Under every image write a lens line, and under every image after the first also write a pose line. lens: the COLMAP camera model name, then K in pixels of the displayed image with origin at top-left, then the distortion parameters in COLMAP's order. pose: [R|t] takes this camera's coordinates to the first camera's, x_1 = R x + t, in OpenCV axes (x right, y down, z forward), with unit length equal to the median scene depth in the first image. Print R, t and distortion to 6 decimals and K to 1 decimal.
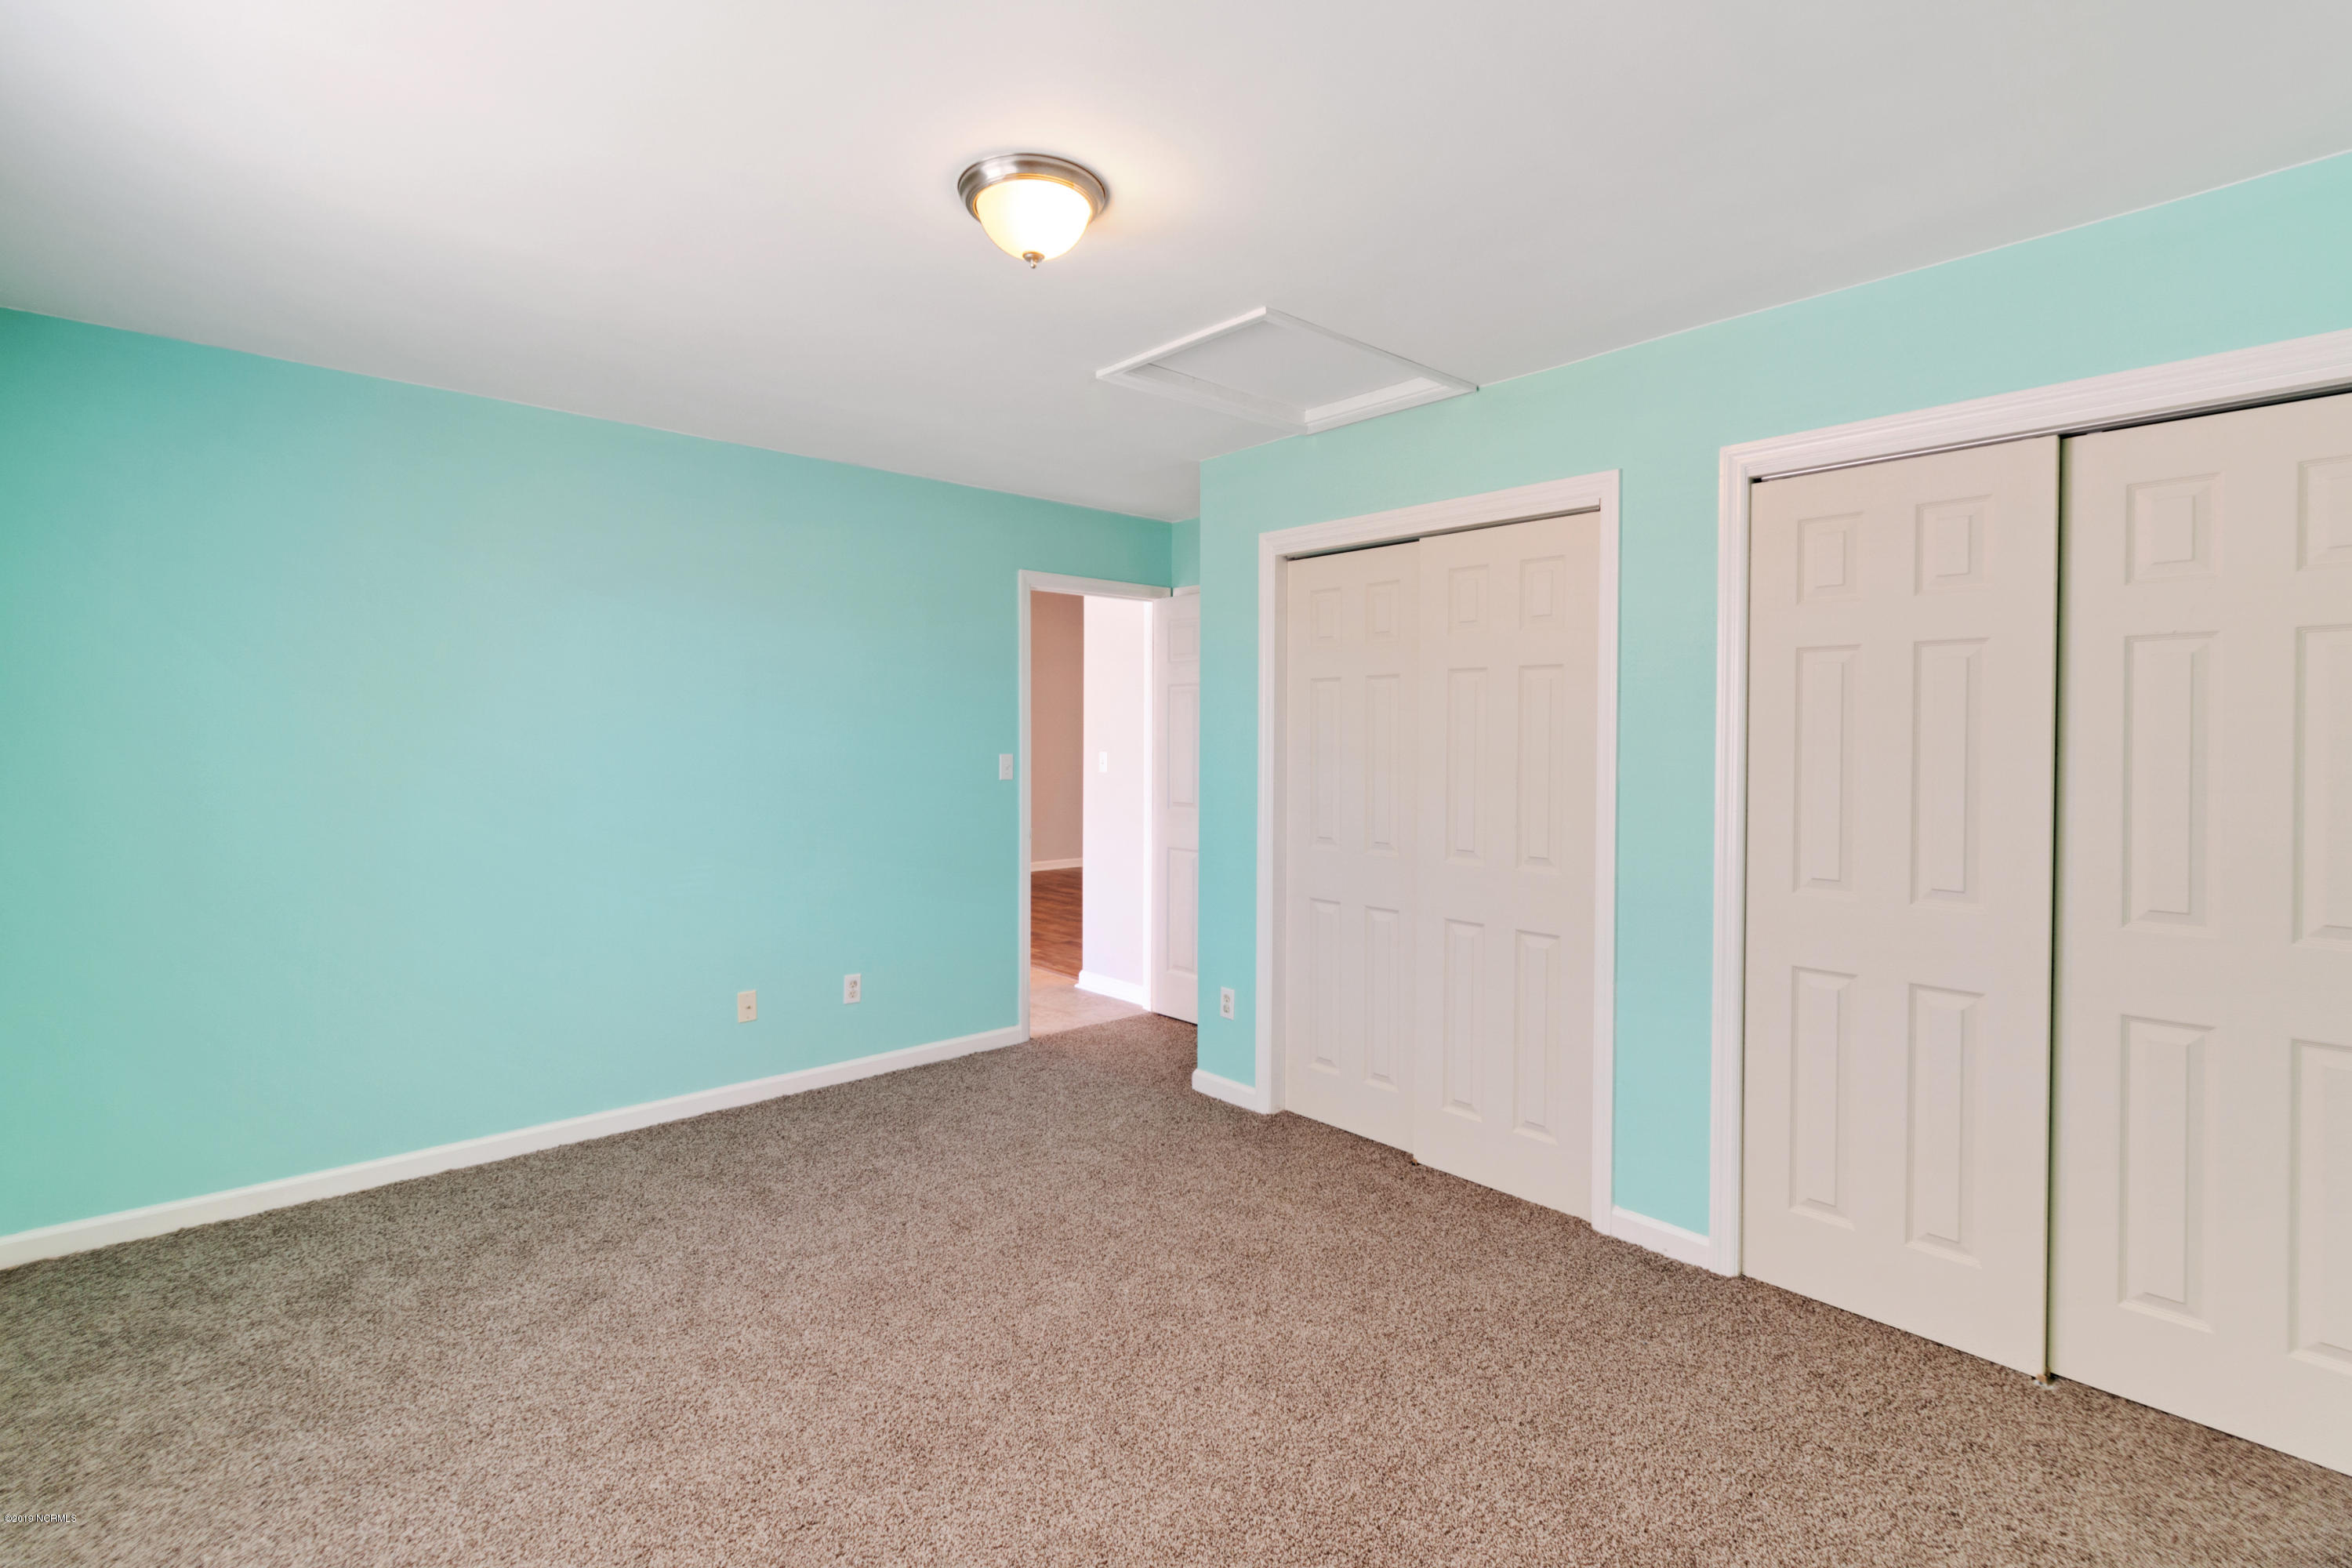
lens RADIAL K [[1084.8, 0, 1162.3], [0, 1084.8, 756.2], [0, 0, 1]] dist [0.000015, 0.000298]
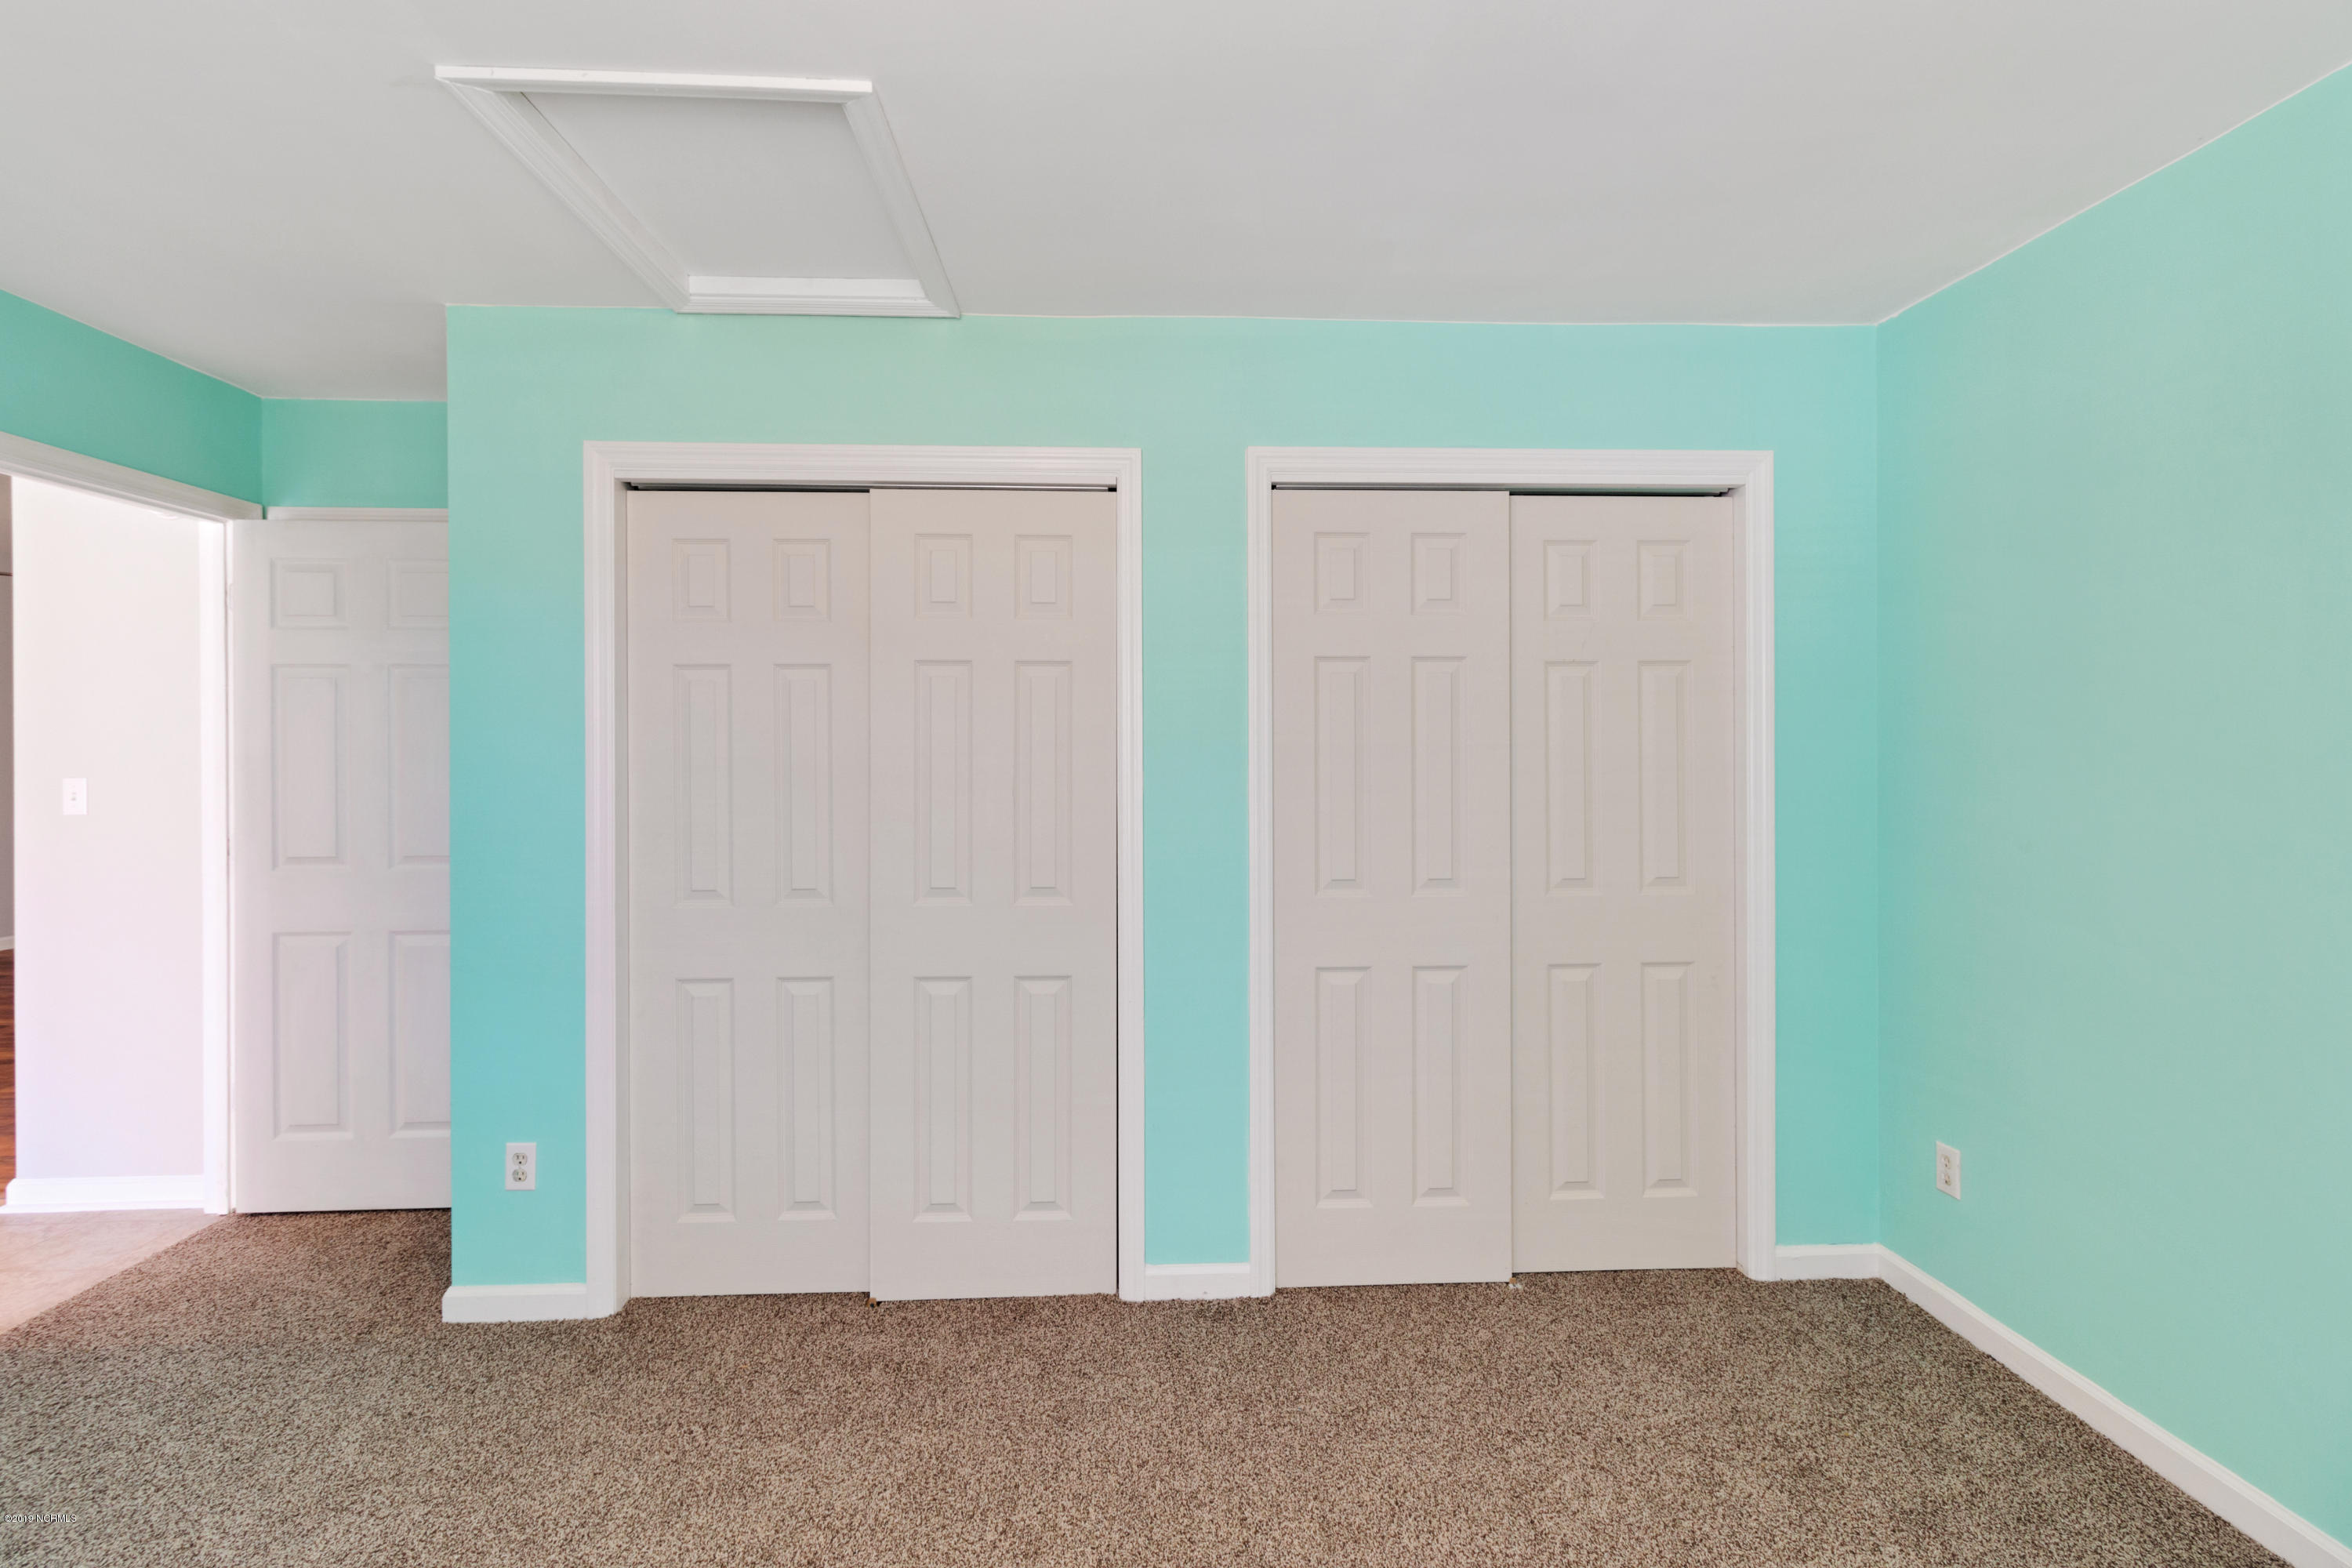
lens RADIAL K [[1084.8, 0, 1162.3], [0, 1084.8, 756.2], [0, 0, 1]] dist [0.000015, 0.000298]
pose [[0.629720, -0.011725, 0.776734, -0.220686], [0.020193, 0.999795, -0.001278, -0.005652], [-0.776560, 0.016489, 0.629828, 0.339760]]
